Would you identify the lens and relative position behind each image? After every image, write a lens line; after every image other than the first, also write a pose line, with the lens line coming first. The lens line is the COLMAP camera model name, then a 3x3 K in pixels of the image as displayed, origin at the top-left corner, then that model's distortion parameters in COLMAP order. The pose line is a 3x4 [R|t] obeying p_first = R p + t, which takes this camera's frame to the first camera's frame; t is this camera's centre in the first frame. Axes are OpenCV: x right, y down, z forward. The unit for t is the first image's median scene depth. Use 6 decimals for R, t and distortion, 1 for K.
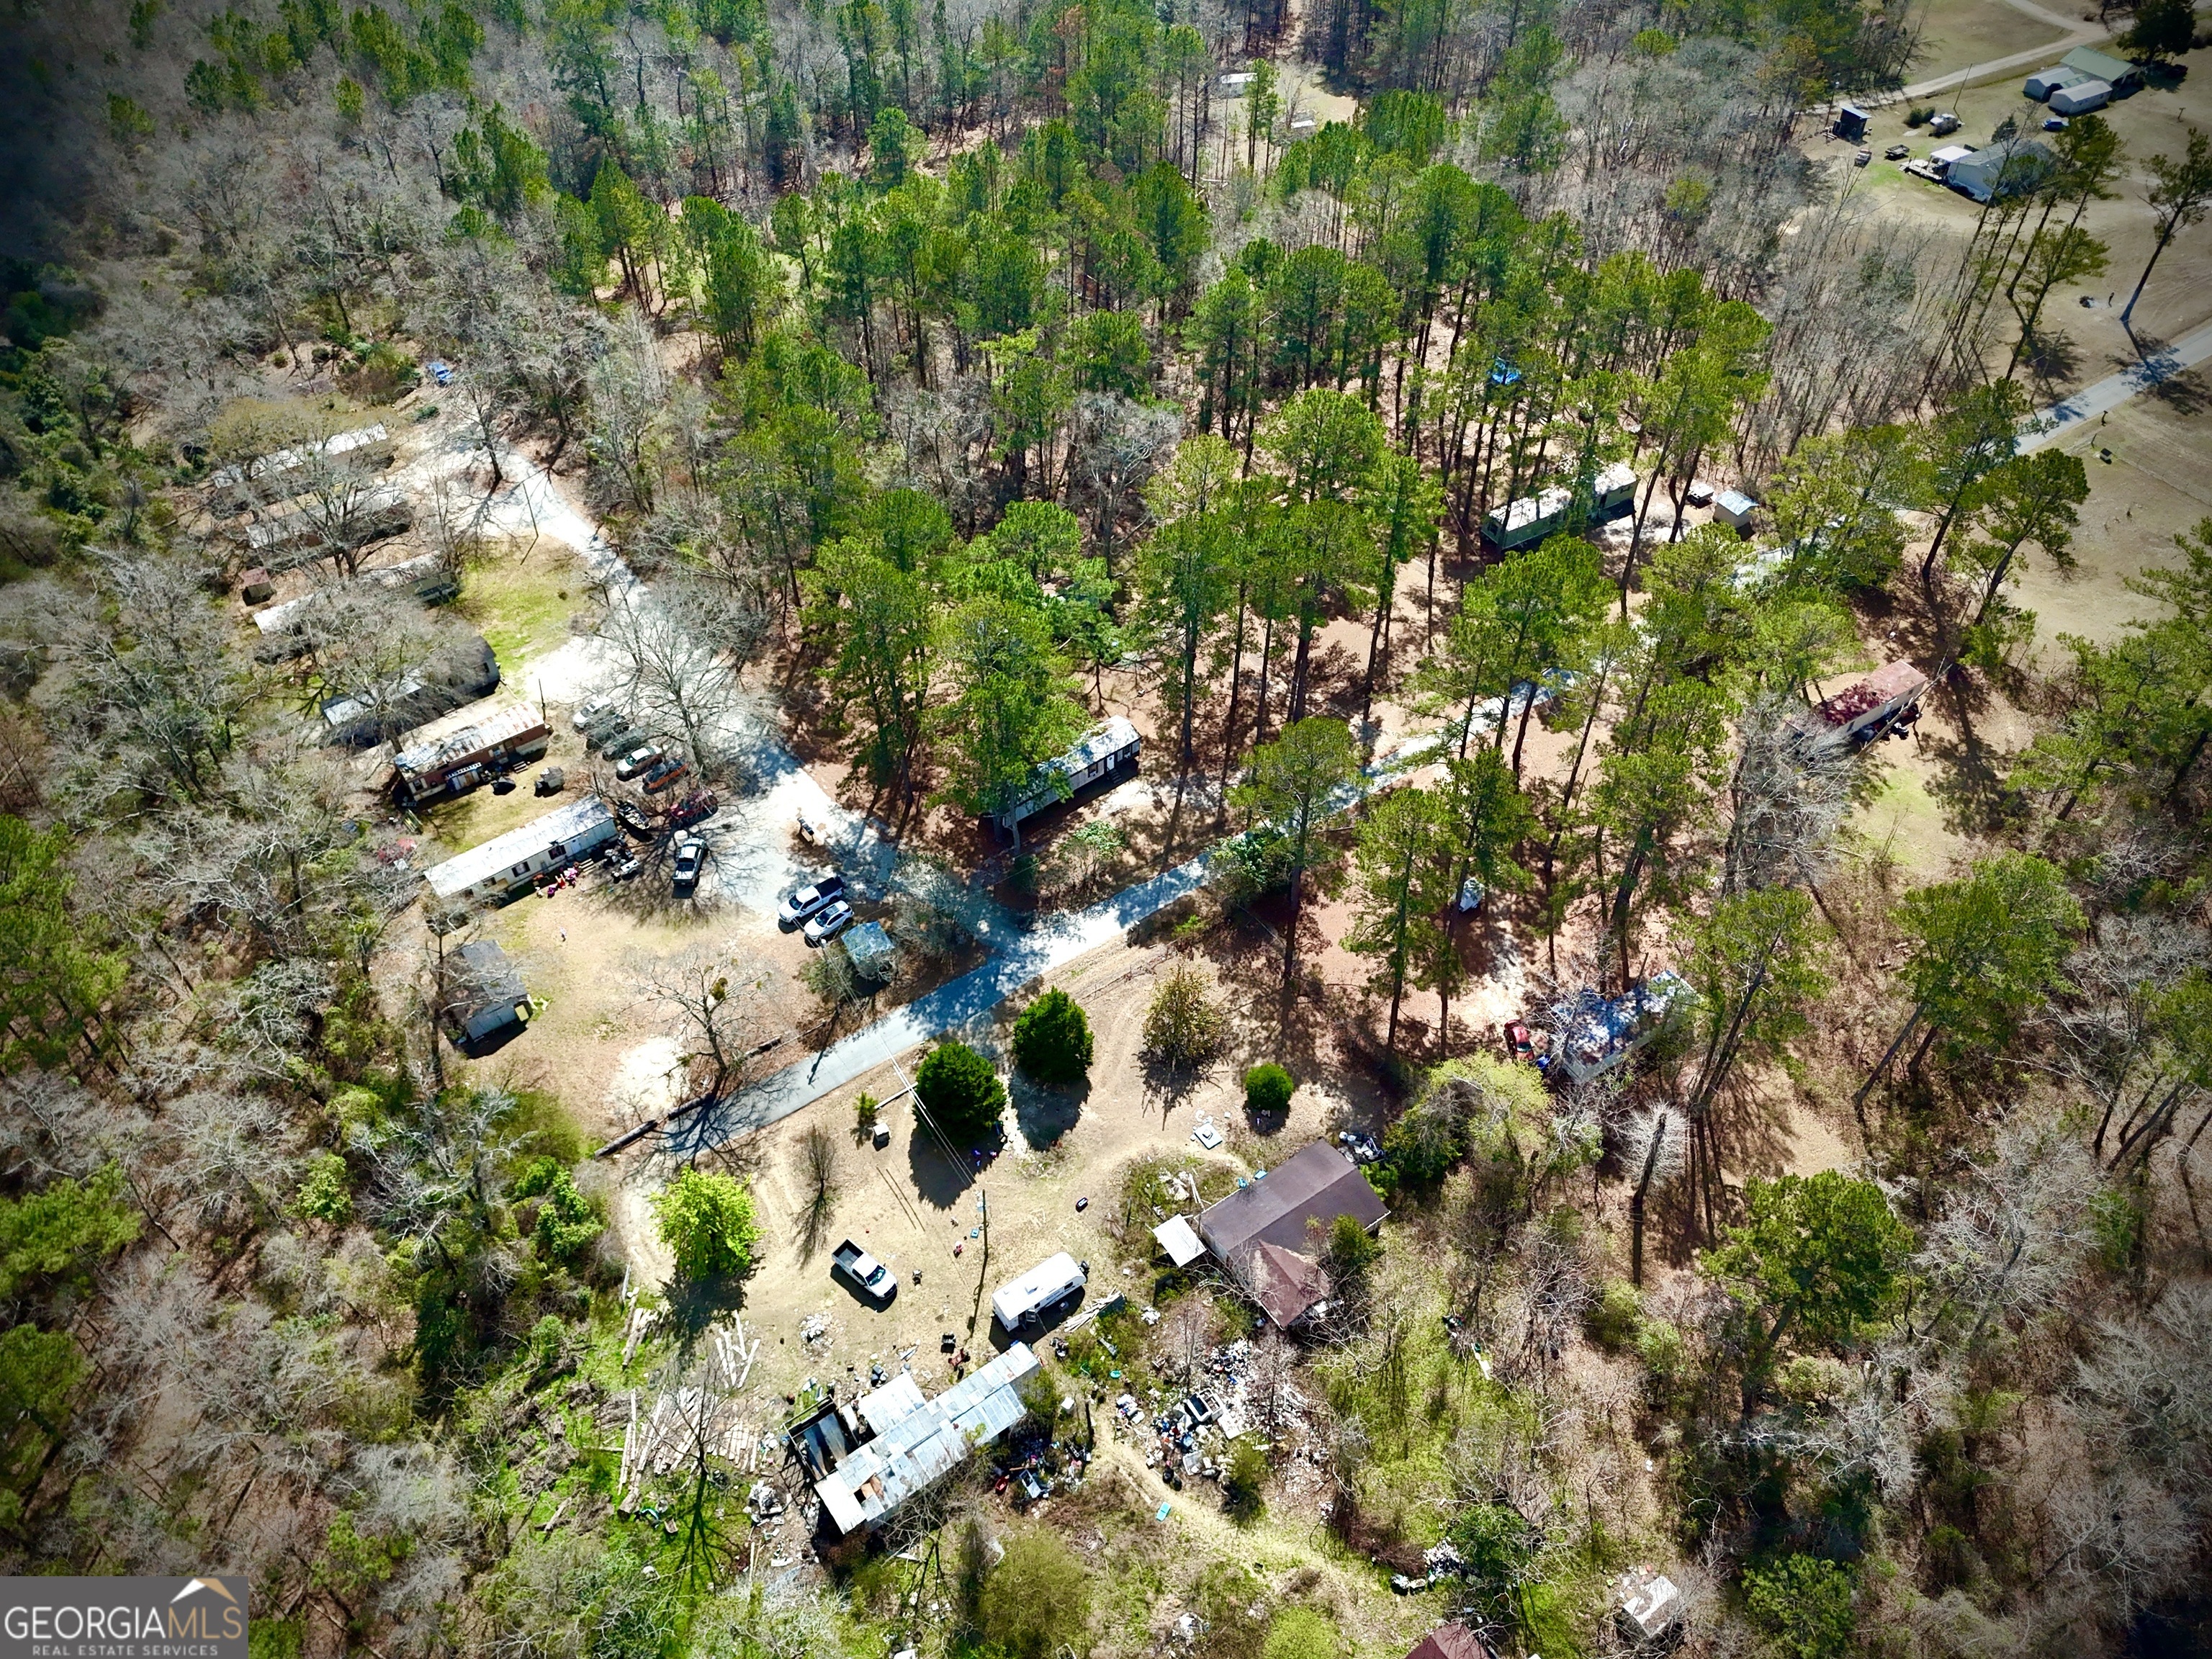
lens RADIAL K [[1637.4, 0, 1108.3], [0, 1637.4, 823.8], [0, 0, 1]] dist [0.049672, -0.022196]
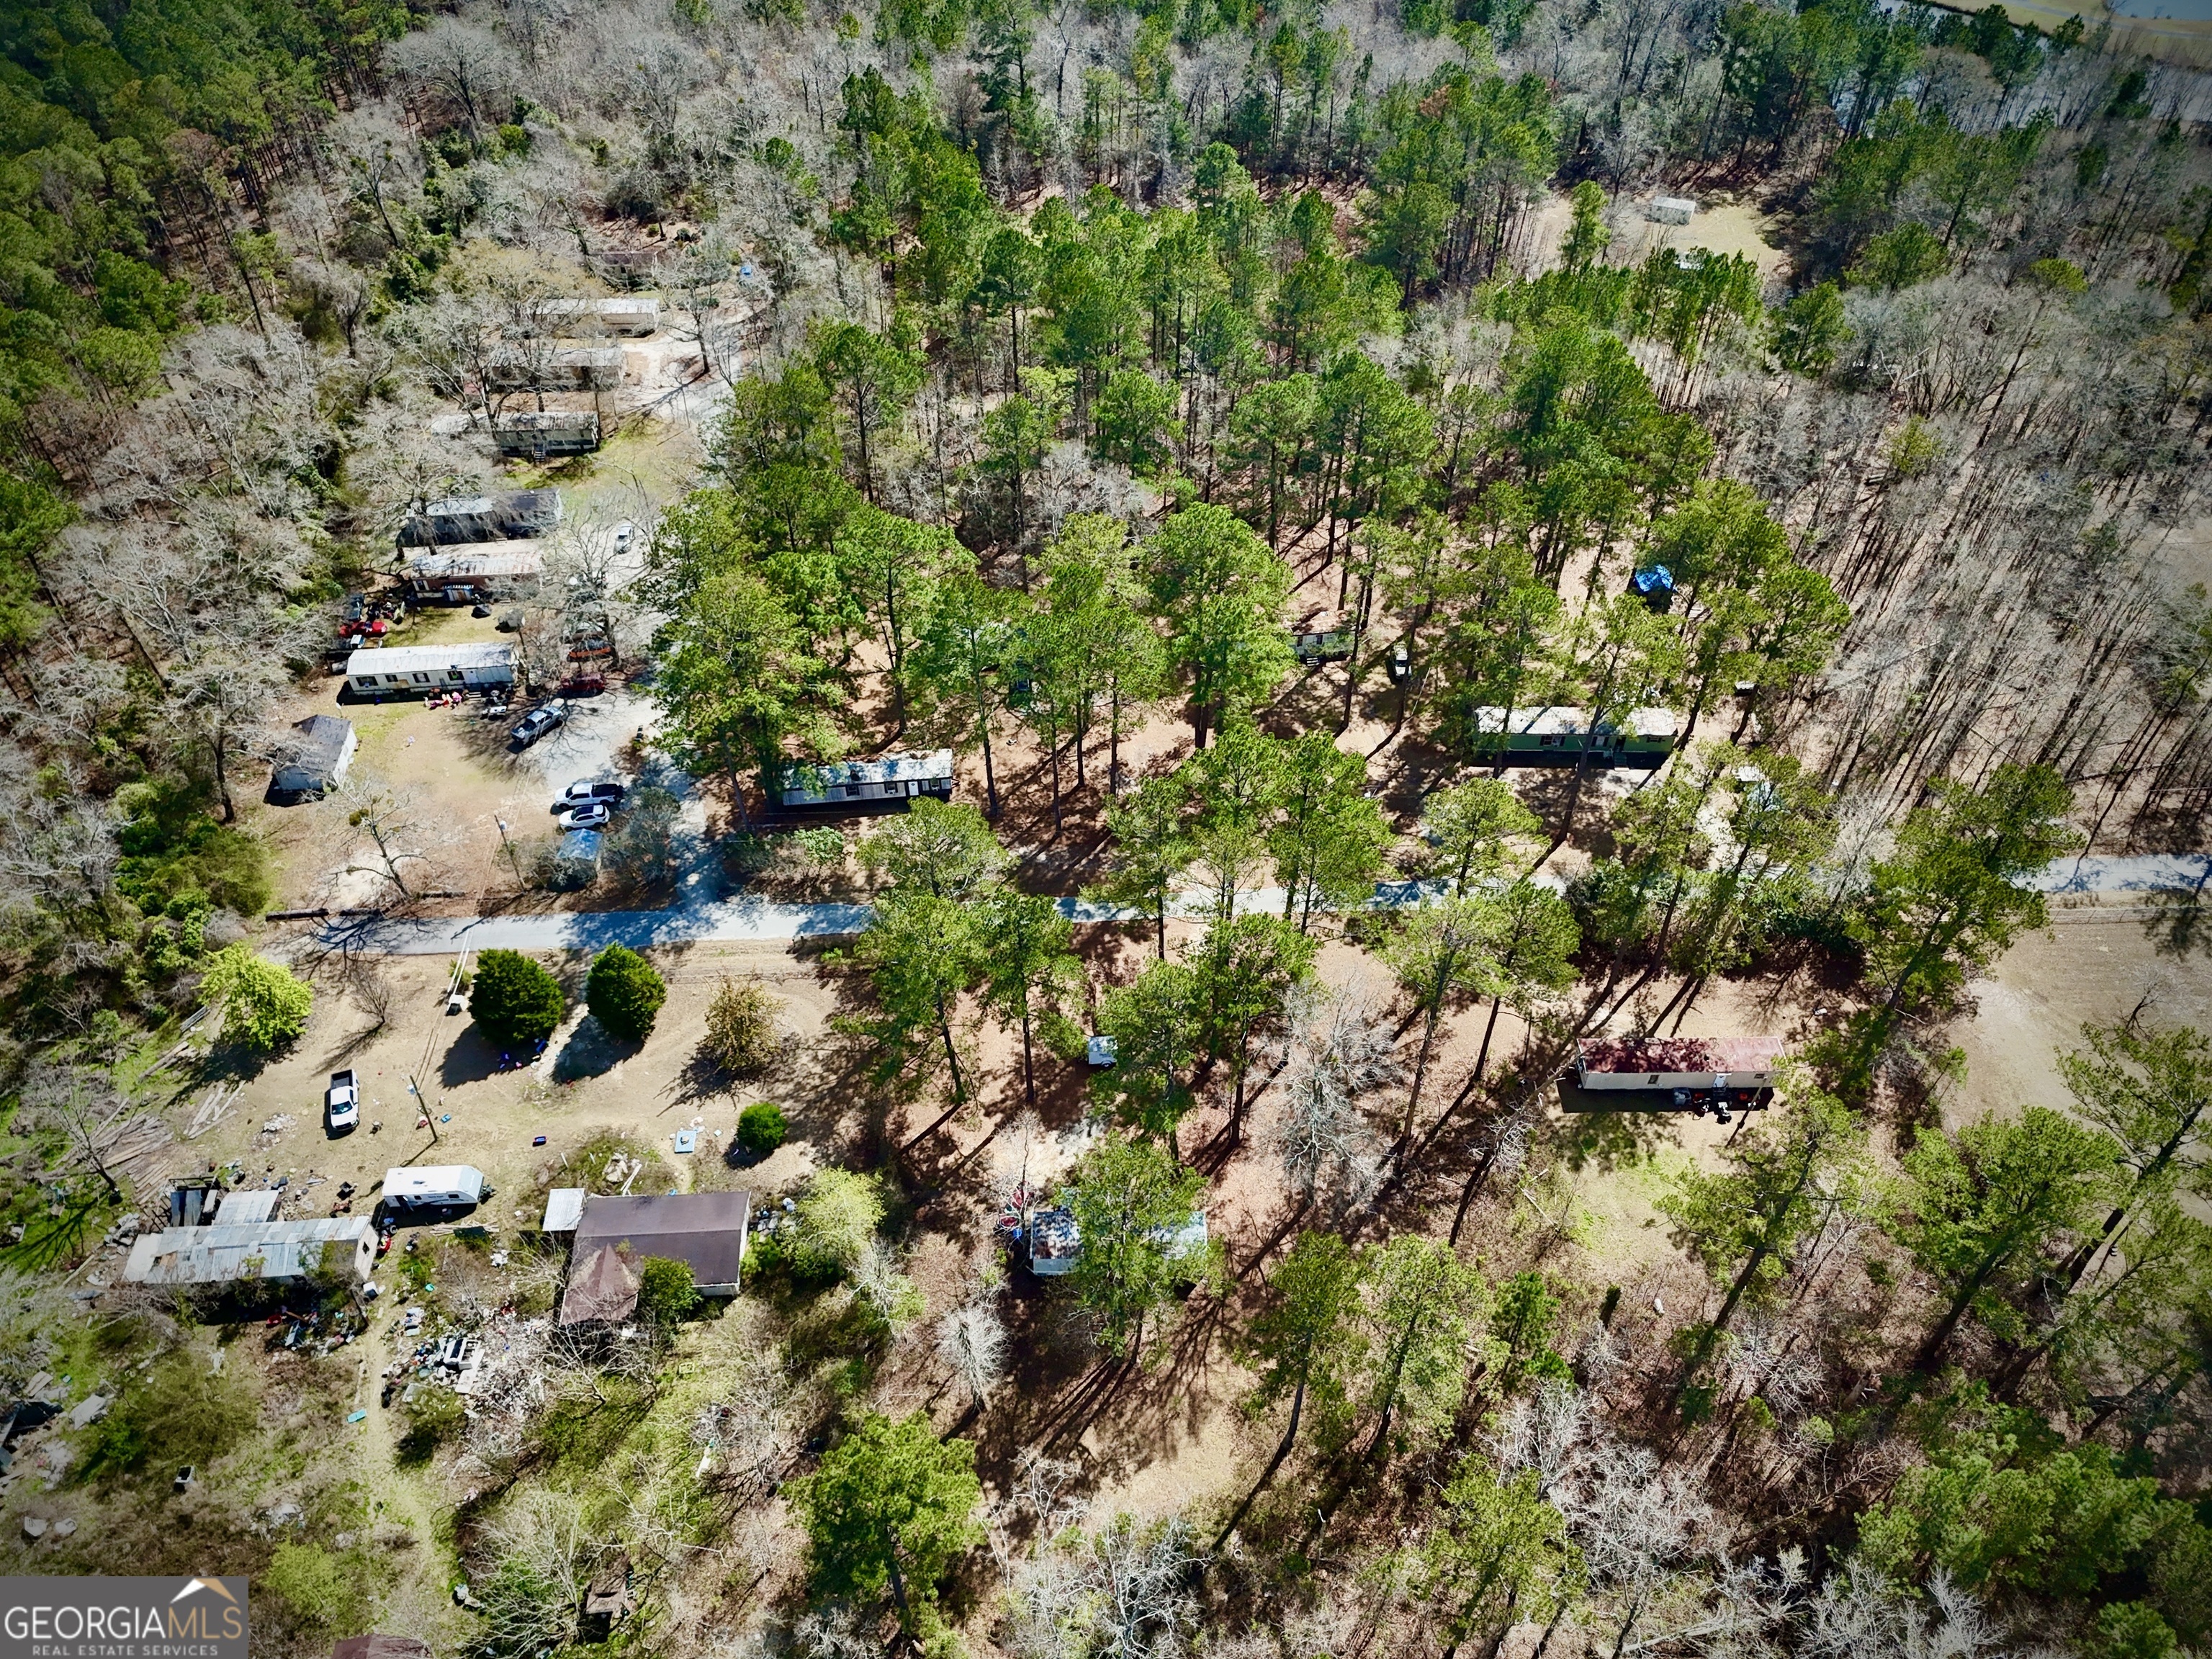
lens RADIAL K [[1637.4, 0, 1107.5], [0, 1637.4, 829.7], [0, 0, 1]] dist [0.049672, -0.022196]
pose [[0.846003, 0.379425, -0.374586, 0.552061], [-0.382613, 0.921322, 0.069092, -0.146412], [0.371329, 0.084870, 0.924614, 0.133727]]
